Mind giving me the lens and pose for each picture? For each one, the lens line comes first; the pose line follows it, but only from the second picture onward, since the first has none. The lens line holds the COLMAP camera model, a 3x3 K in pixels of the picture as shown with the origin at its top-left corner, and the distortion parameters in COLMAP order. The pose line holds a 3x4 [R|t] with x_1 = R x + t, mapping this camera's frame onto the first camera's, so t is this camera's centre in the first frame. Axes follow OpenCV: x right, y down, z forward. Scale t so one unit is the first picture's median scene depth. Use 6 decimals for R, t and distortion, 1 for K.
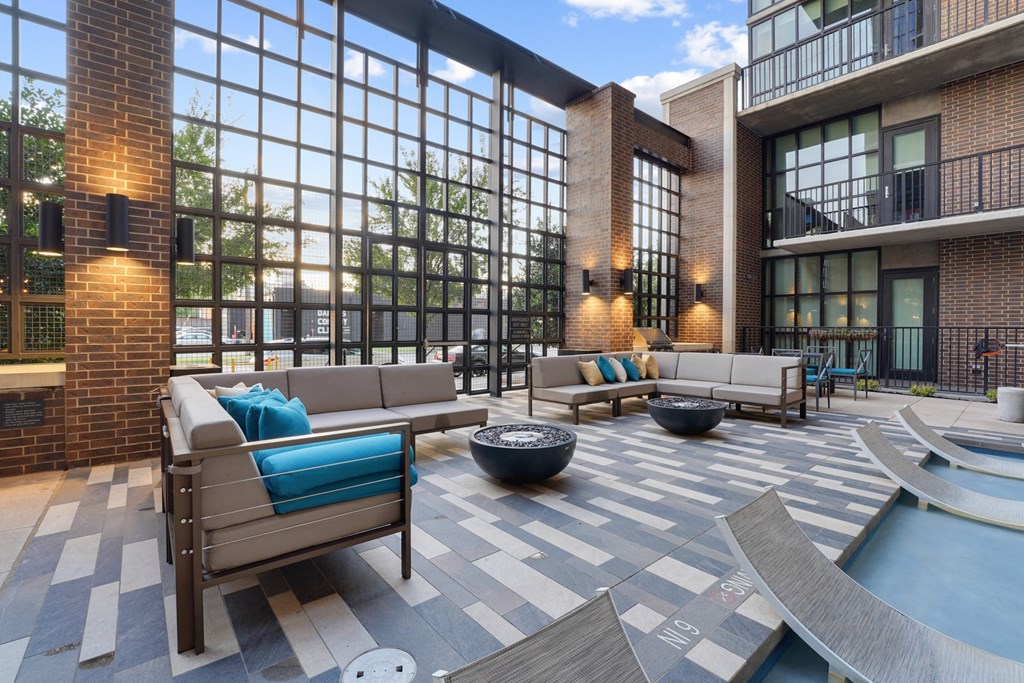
lens RADIAL K [[448.1, 0, 522.4], [0, 448.1, 332.5], [0, 0, 1]] dist [-0.029377, 0.004242]
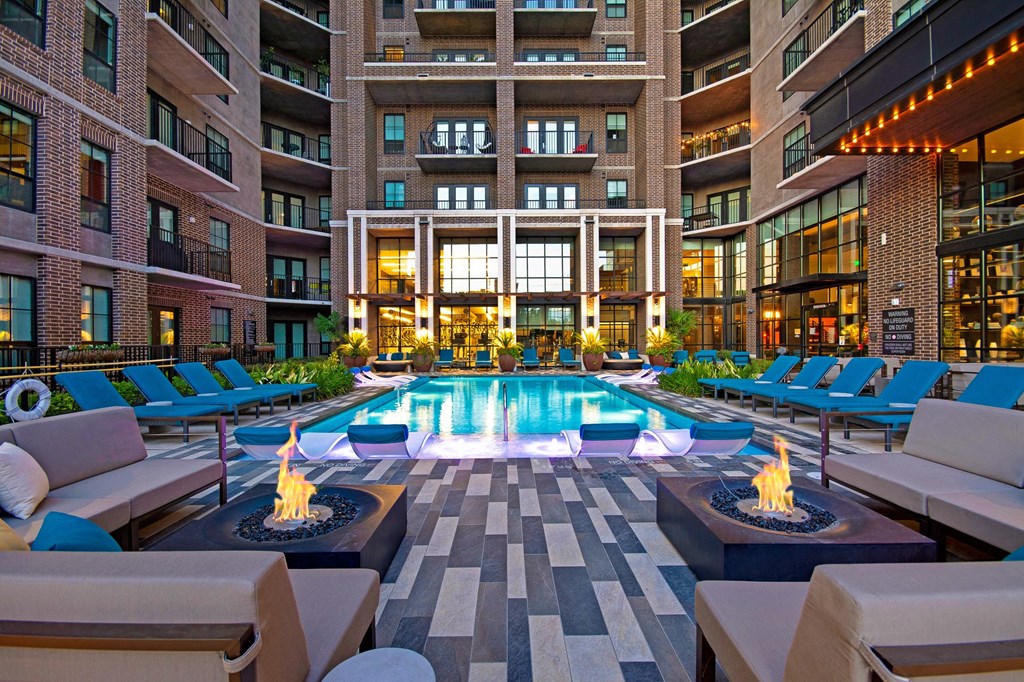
lens RADIAL K [[448.1, 0, 502.4], [0, 448.1, 364.1], [0, 0, 1]] dist [-0.029377, 0.004242]
pose [[-0.746658, -0.034440, 0.664316, -0.130586], [0.009758, 0.997984, 0.062705, -0.024188], [-0.665137, 0.053302, -0.744817, 0.864109]]
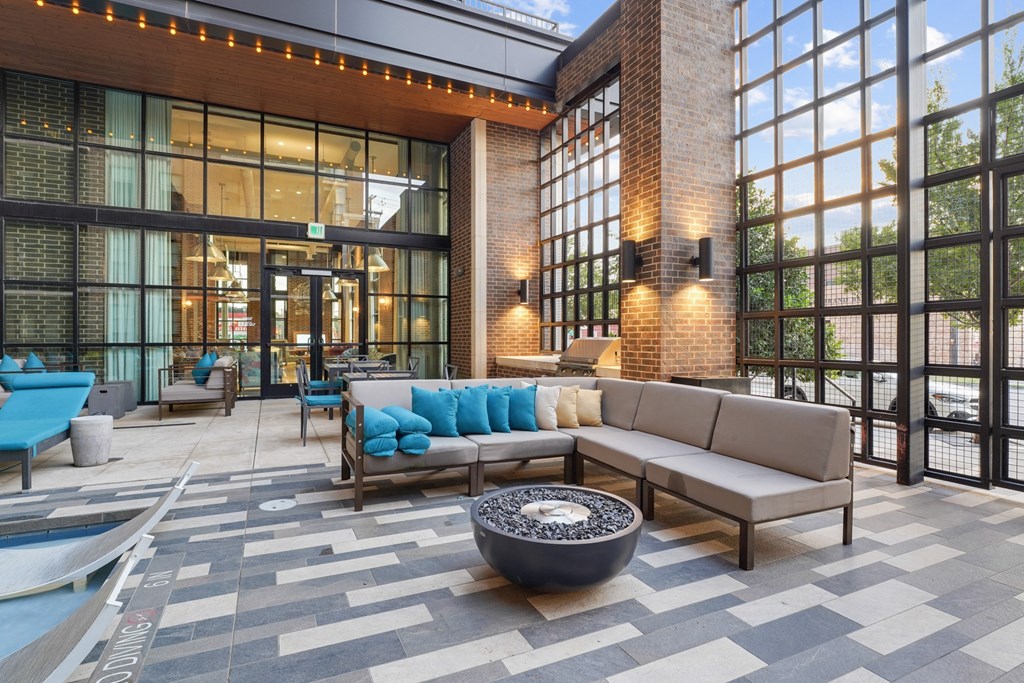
lens RADIAL K [[494.7, 0, 501.5], [0, 494.7, 338.7], [0, 0, 1]] dist [-0.018336, 0.002007]
pose [[-0.264321, -0.001967, -0.964433, 0.330070], [-0.013708, 0.999905, 0.001717, -0.006560], [0.964337, 0.013674, -0.264323, 0.524905]]
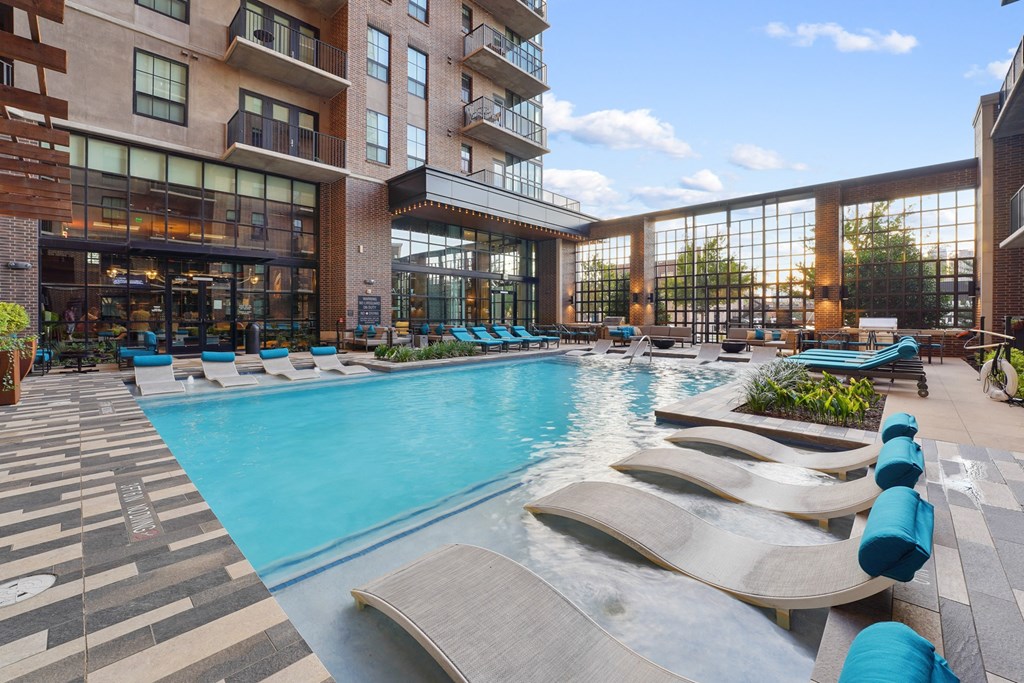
lens RADIAL K [[432.1, 0, 517.8], [0, 432.1, 312.5], [0, 0, 1]] dist [-0.029120, 0.002311]
pose [[0.111958, -0.013185, -0.993625, 2.183150], [-0.009992, 0.999846, -0.014394, 0.009577], [0.993663, 0.011540, 0.111809, -0.538957]]
